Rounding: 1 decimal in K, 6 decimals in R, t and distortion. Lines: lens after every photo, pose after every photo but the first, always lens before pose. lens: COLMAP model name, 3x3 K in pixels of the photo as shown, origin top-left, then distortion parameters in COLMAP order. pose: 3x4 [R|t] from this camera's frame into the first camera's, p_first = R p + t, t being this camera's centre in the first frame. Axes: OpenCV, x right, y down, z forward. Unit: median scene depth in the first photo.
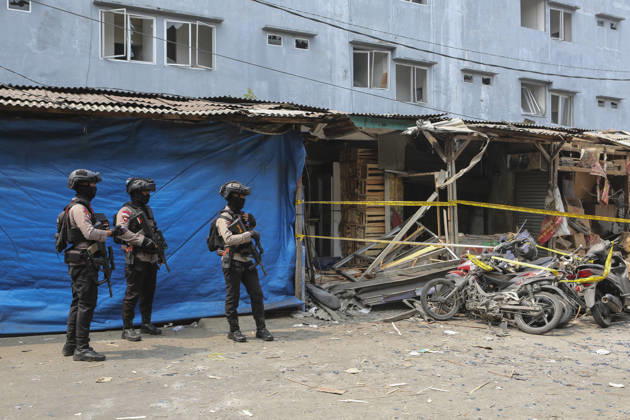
lens RADIAL K [[601.6, 0, 315.0], [0, 601.6, 210.0], [0, 0, 1]] dist [-0.096742, 0.156534]
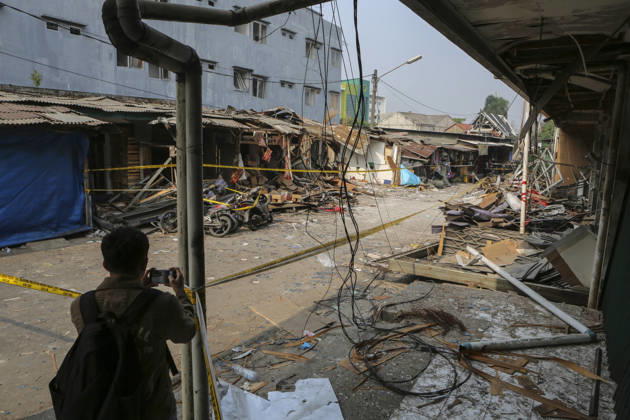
lens RADIAL K [[424.9, 0, 315.0], [0, 424.9, 210.0], [0, 0, 1]] dist [-0.108243, 0.072030]
pose [[0.877637, -0.050209, 0.476690, -0.016251], [-0.029600, 0.986924, 0.158448, -0.086975], [-0.478412, -0.153170, 0.864674, -0.279521]]
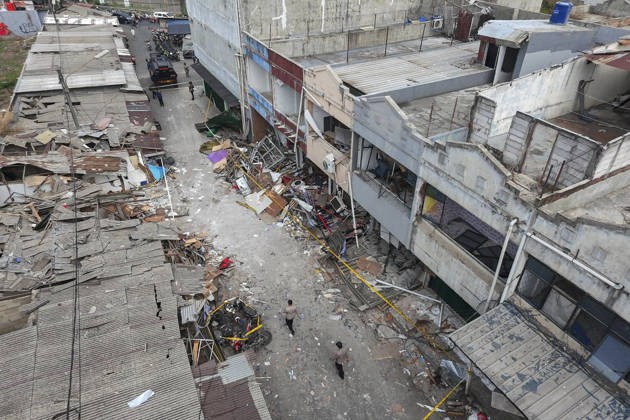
lens RADIAL K [[400.7, 0, 315.8], [0, 400.7, 203.4], [0, 0, 1]] dist [0.002848, 0.003187]
pose [[0.003630, -0.564225, 0.825613, -0.808934], [0.010259, 0.825596, 0.564169, -1.312999], [-0.999941, 0.006422, 0.008785, 0.503765]]
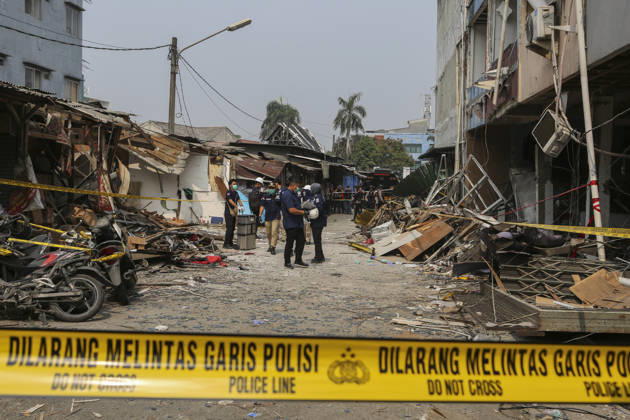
lens RADIAL K [[664.6, 0, 315.0], [0, 664.6, 210.0], [0, 0, 1]] dist [-0.050796, 0.008498]
pose [[0.563976, -0.024149, 0.825438, -0.180032], [-0.019209, 0.998918, 0.042350, -0.007265], [-0.825568, -0.039740, 0.562902, 0.105937]]
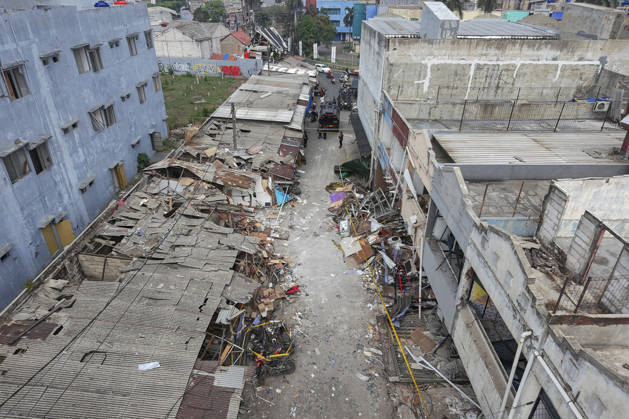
lens RADIAL K [[390.2, 0, 314.5], [0, 390.2, 209.5], [0, 0, 1]] dist [0.000270, -0.001423]
pose [[0.469924, -0.411894, 0.780714, -0.733808], [-0.005630, 0.883038, 0.469268, -1.313457], [-0.882689, -0.224916, 0.412641, 0.076977]]
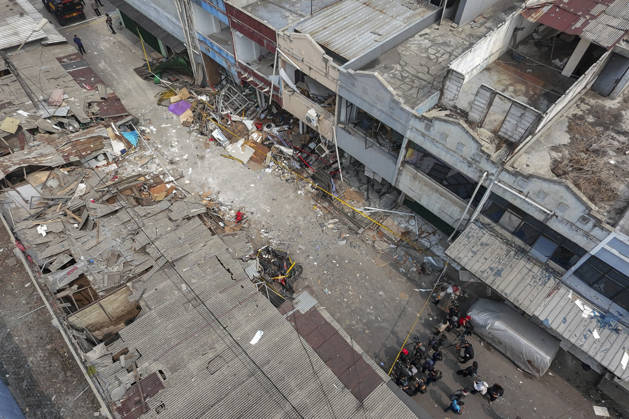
lens RADIAL K [[389.4, 0, 304.2], [0, 389.4, 223.4], [0, 0, 1]] dist [0.002757, 0.000768]
pose [[-0.252911, -0.780441, 0.571794, -0.795130], [0.017769, 0.587161, 0.809275, -1.834253], [-0.967326, 0.214835, -0.134632, 0.949128]]
